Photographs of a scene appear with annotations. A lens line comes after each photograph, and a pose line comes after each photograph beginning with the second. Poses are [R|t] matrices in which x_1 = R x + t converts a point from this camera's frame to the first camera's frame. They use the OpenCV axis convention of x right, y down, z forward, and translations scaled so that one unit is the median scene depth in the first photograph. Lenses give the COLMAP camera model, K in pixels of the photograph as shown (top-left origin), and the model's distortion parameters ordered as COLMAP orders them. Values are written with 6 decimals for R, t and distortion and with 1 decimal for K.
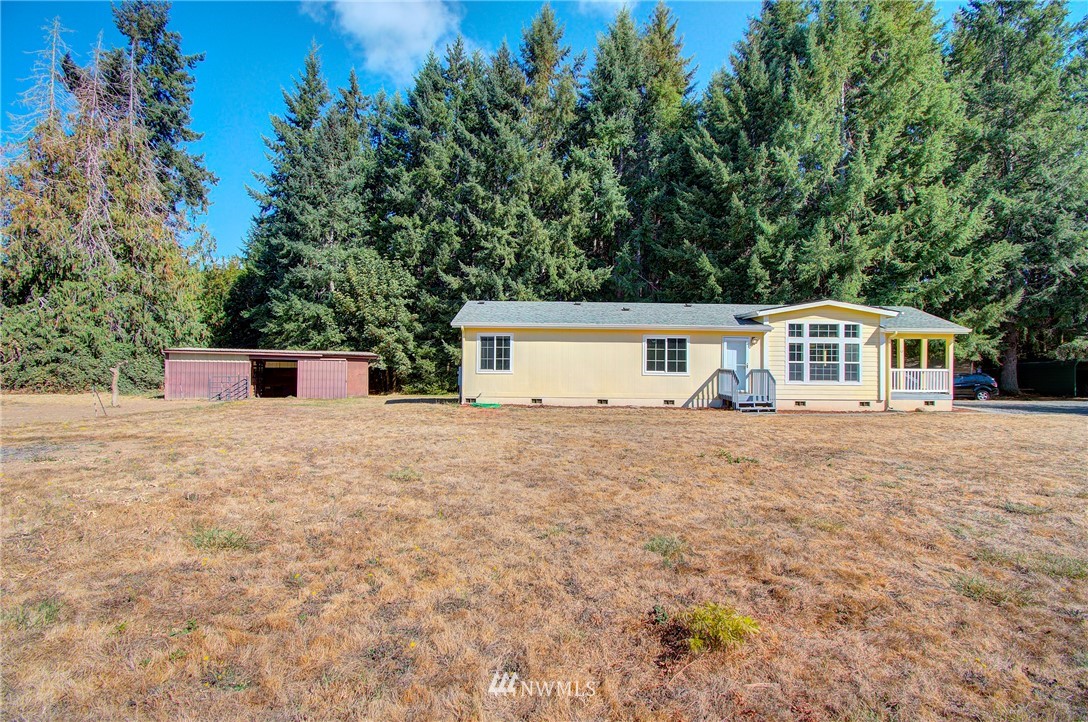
lens RADIAL K [[496.8, 0, 547.2], [0, 496.8, 365.1], [0, 0, 1]] dist [-0.004221, -0.010728]
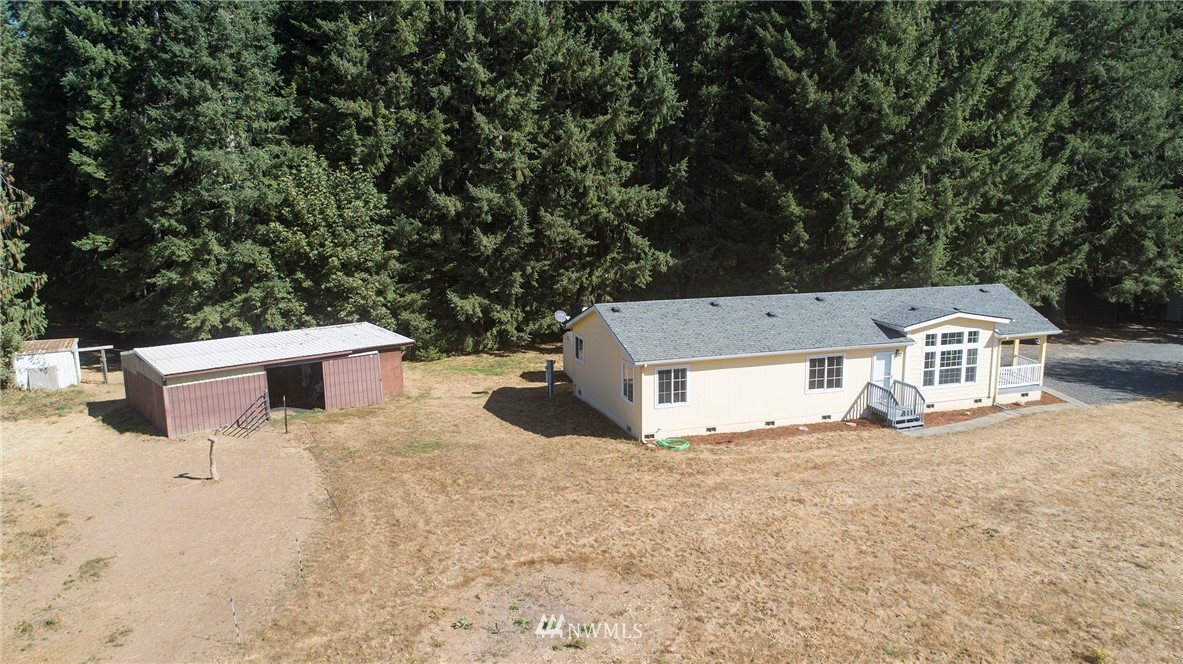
lens RADIAL K [[813.0, 0, 628.0], [0, 813.0, 325.4], [0, 0, 1]] dist [-0.020209, -0.005769]
pose [[0.947540, -0.061312, 0.313702, -0.335309], [0.005312, 0.984316, 0.176336, -0.208494], [-0.319594, -0.165419, 0.933004, -0.211291]]
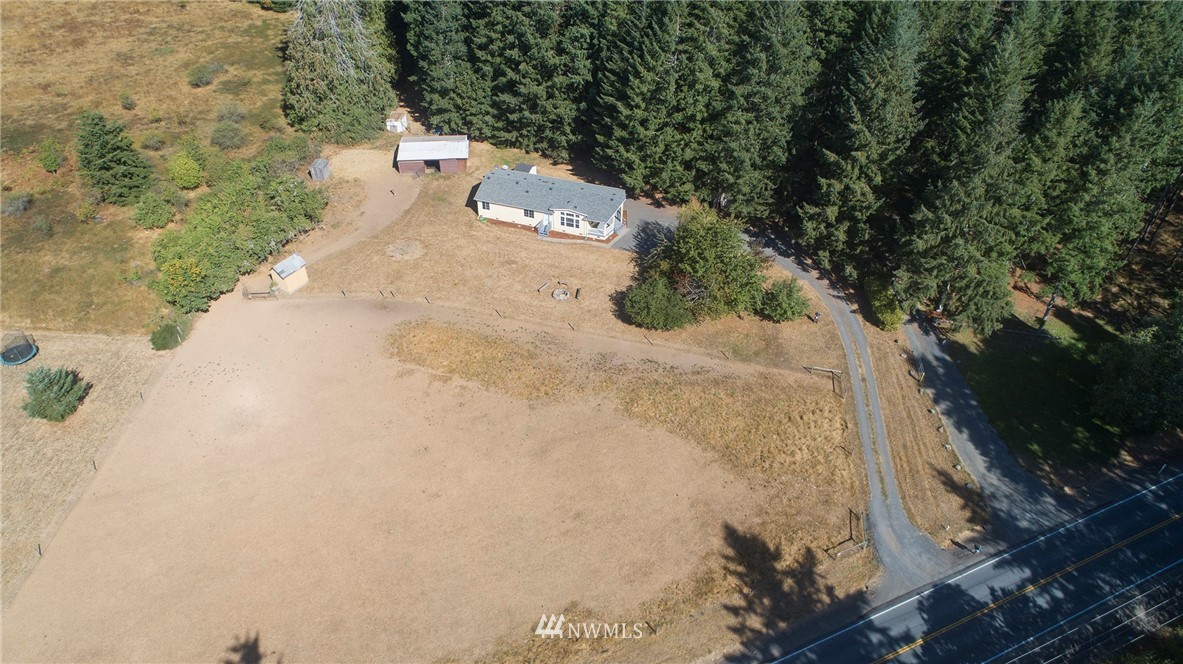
lens RADIAL K [[813.0, 0, 595.0], [0, 813.0, 334.3], [0, 0, 1]] dist [-0.020209, -0.005769]
pose [[0.955123, 0.202882, -0.215821, 1.102396], [-0.016352, 0.763612, 0.645469, -1.628805], [0.295757, -0.612973, 0.732661, -1.923942]]
